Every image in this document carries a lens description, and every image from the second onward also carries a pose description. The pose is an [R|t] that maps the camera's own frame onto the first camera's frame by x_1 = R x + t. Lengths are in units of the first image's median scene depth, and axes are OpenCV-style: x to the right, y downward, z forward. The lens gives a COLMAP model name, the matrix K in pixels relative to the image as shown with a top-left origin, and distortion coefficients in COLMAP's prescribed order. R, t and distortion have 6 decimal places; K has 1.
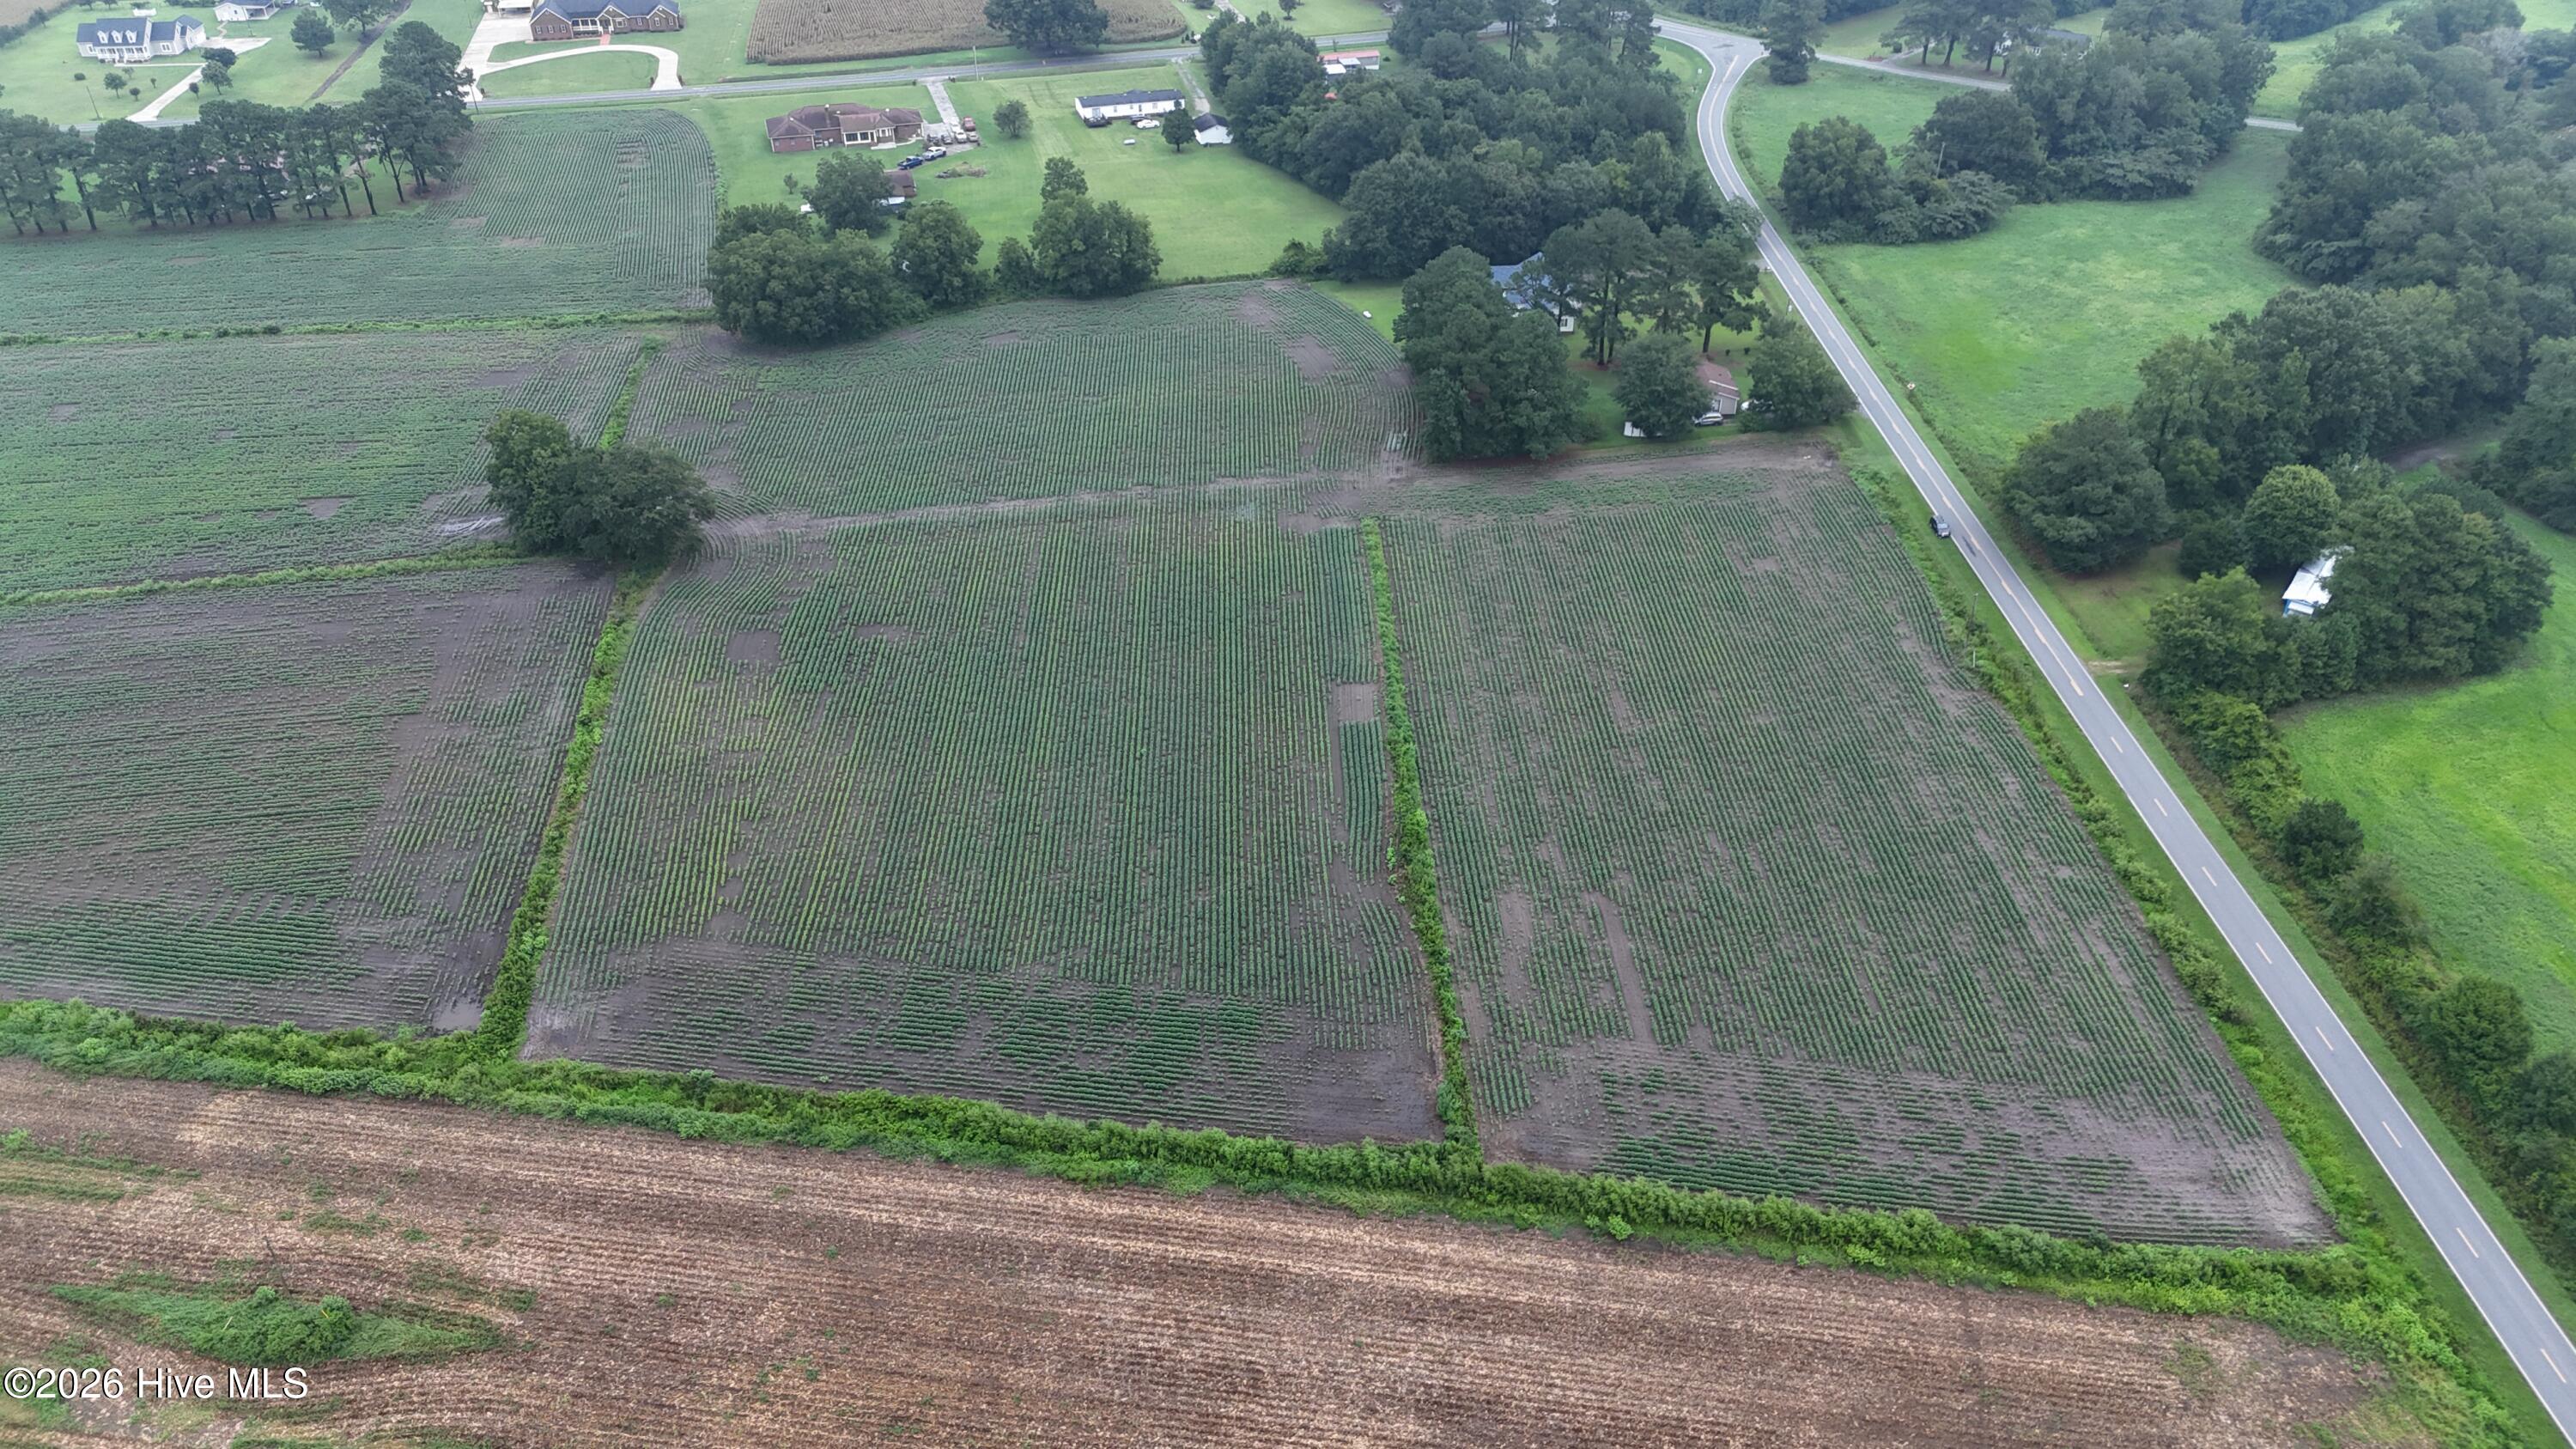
lens RADIAL K [[1884.2, 0, 1297.8], [0, 1884.2, 729.1], [0, 0, 1]] dist [0.072763, -0.064180]
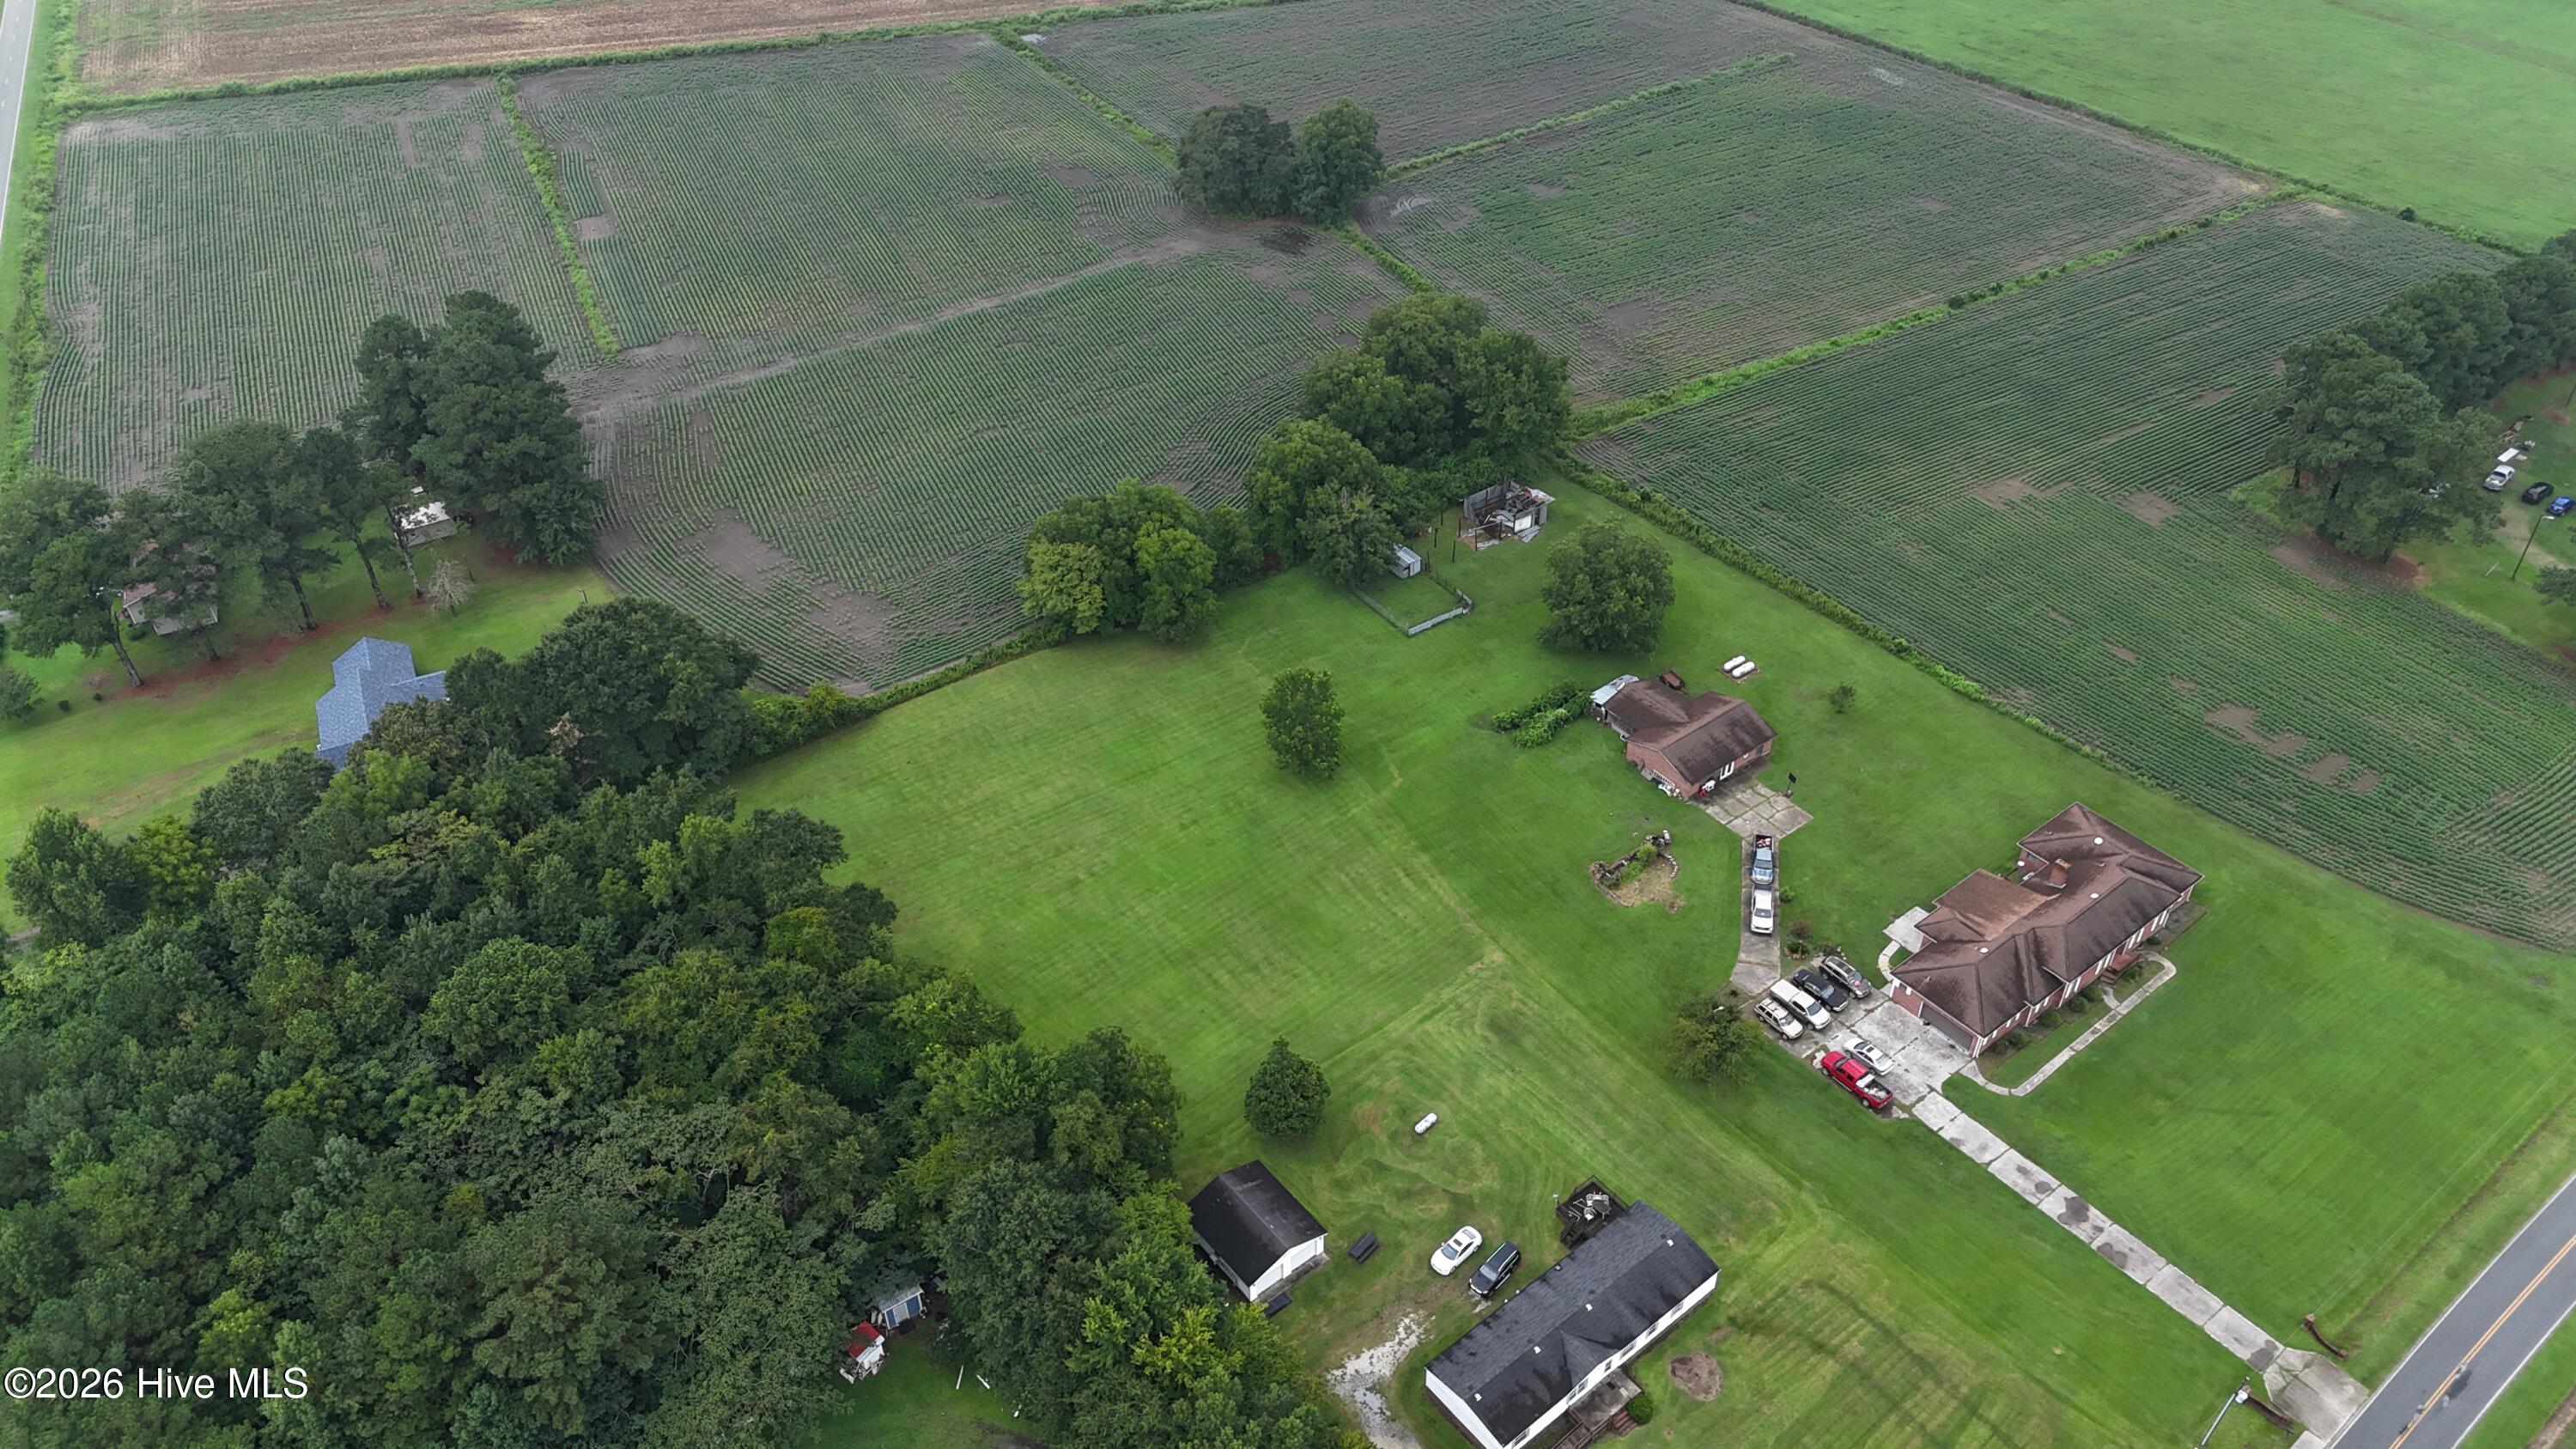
lens RADIAL K [[1884.2, 0, 1297.8], [0, 1884.2, 729.1], [0, 0, 1]] dist [0.072763, -0.064180]
pose [[-0.923206, 0.252829, -0.289428, 0.042102], [-0.204958, 0.313155, 0.927322, -0.991455], [0.325089, 0.915430, -0.237288, 1.439299]]
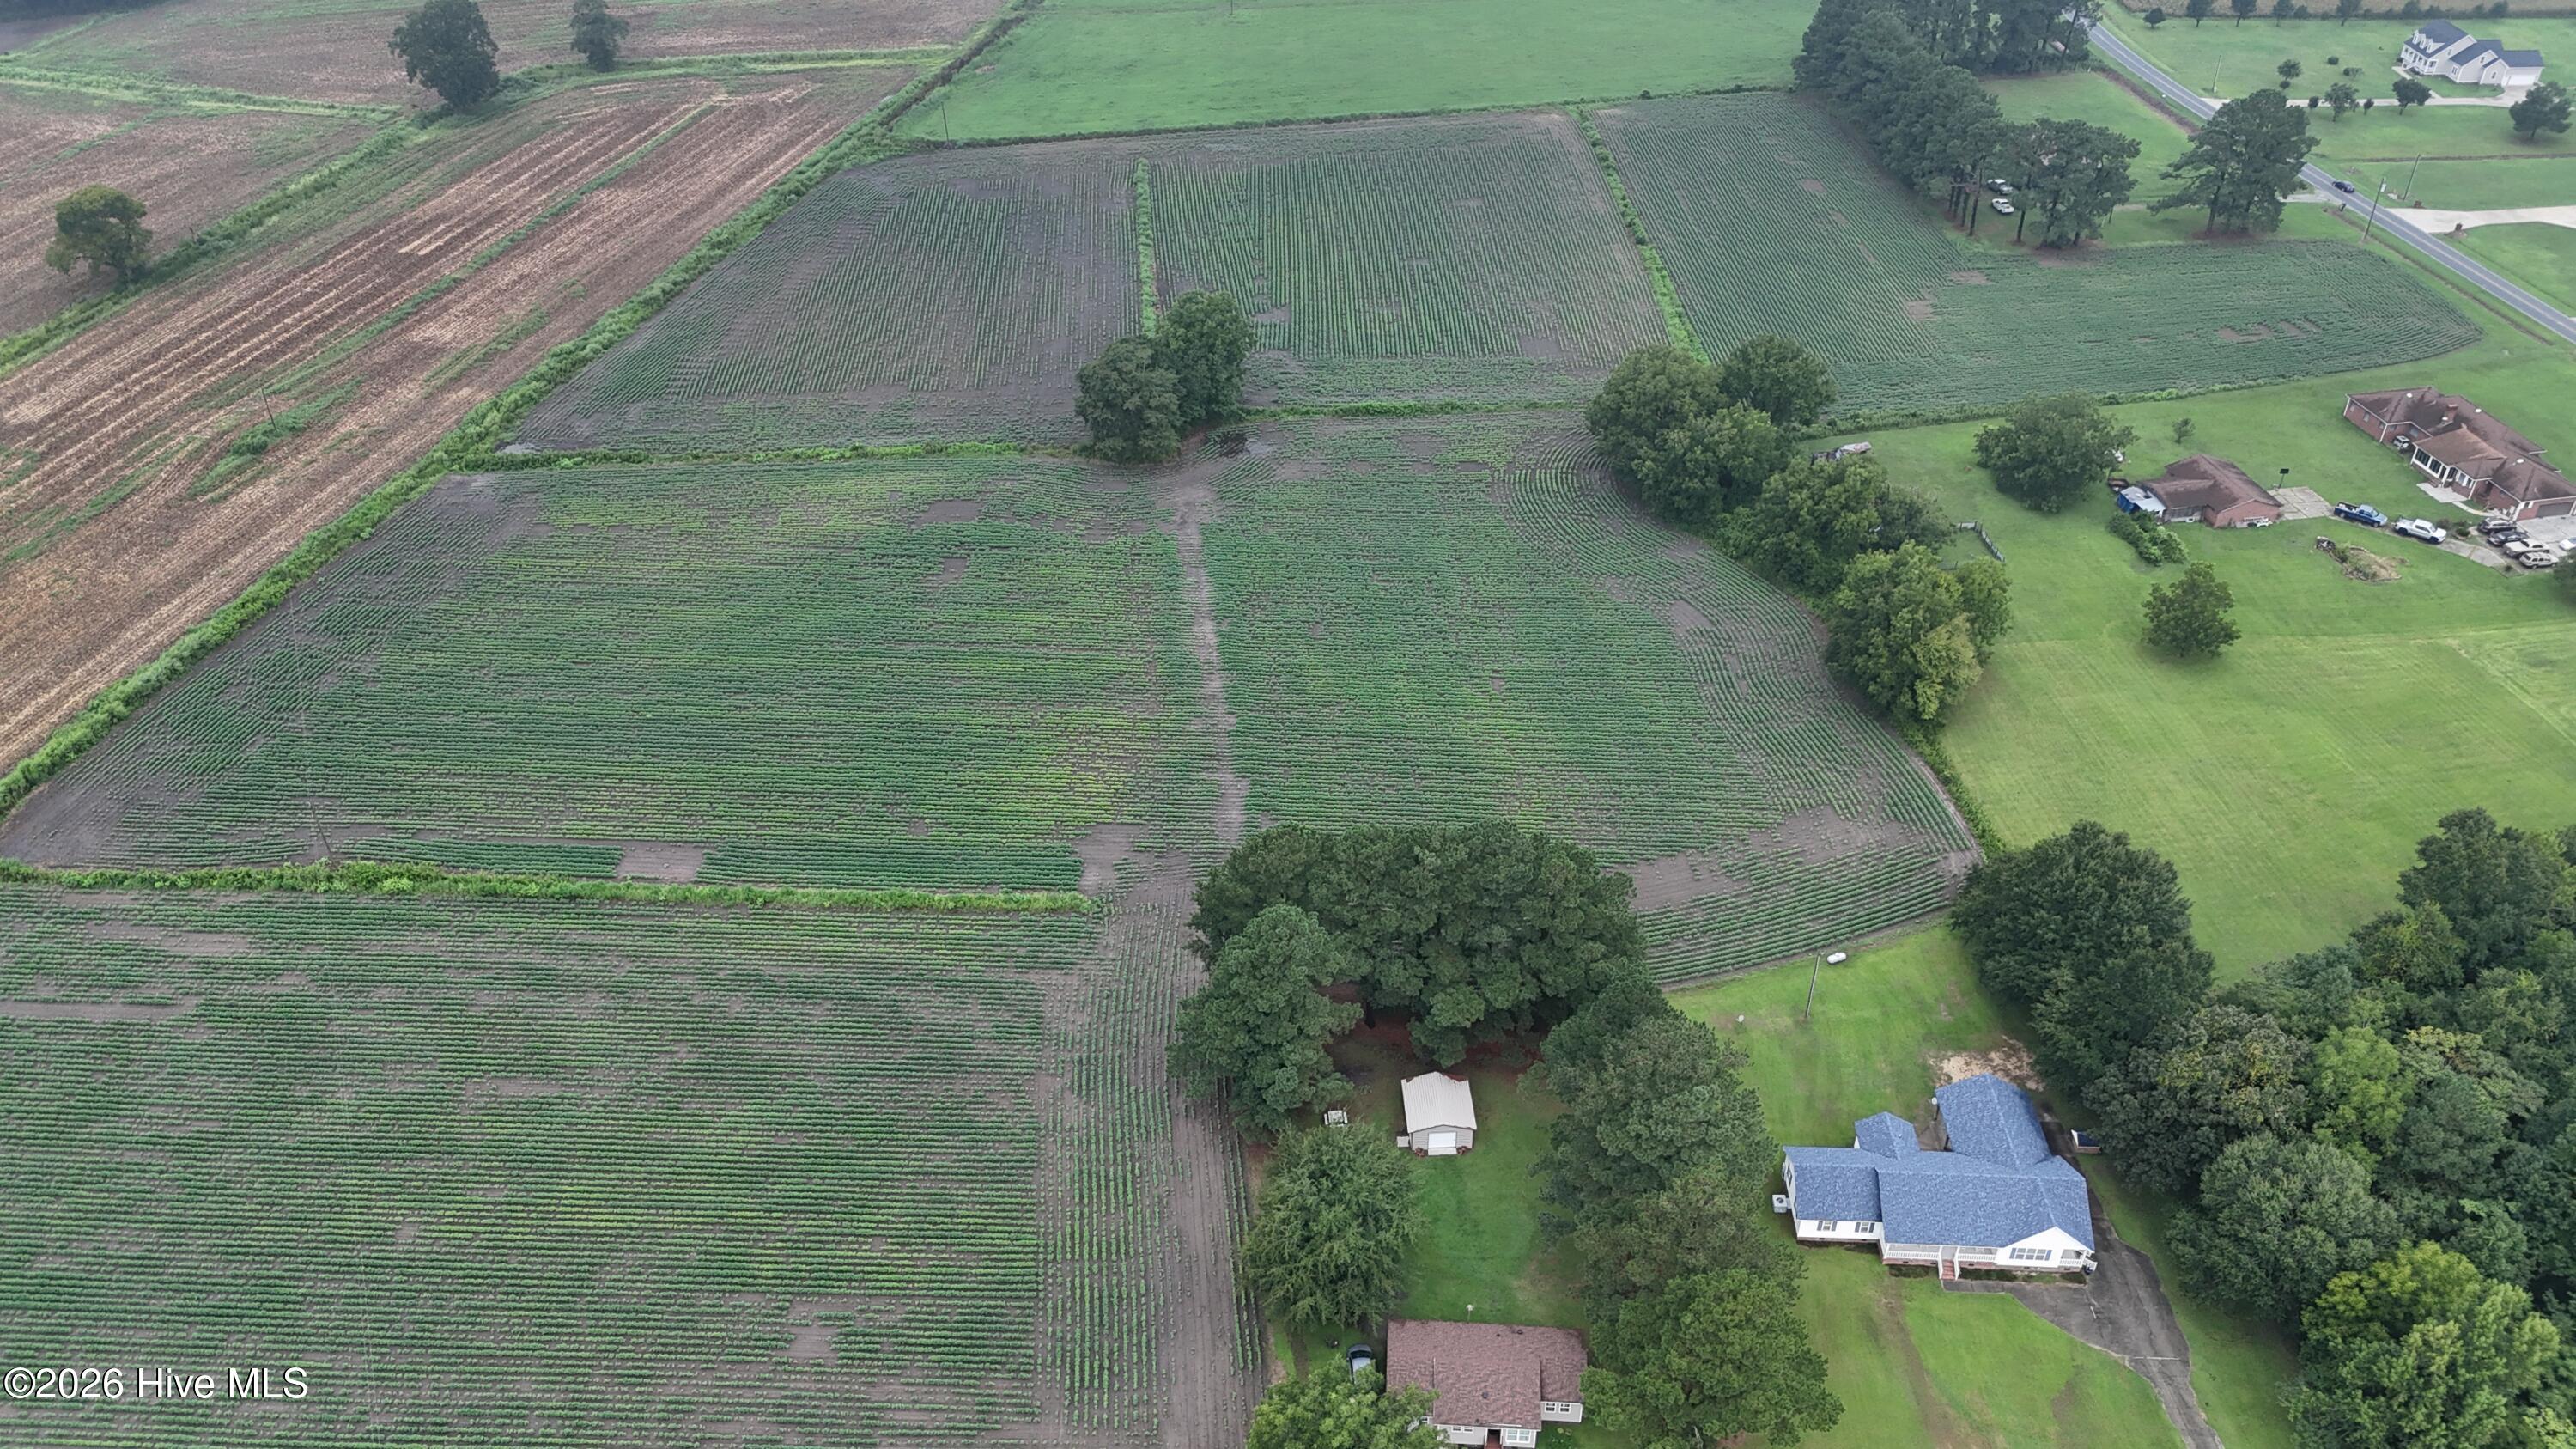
lens RADIAL K [[1884.2, 0, 1297.8], [0, 1884.2, 729.1], [0, 0, 1]] dist [0.072763, -0.064180]
pose [[-0.094938, 0.586827, -0.804127, 0.537015], [-0.553990, 0.639992, 0.532452, -0.546303], [0.827092, 0.496029, 0.264337, 0.786735]]
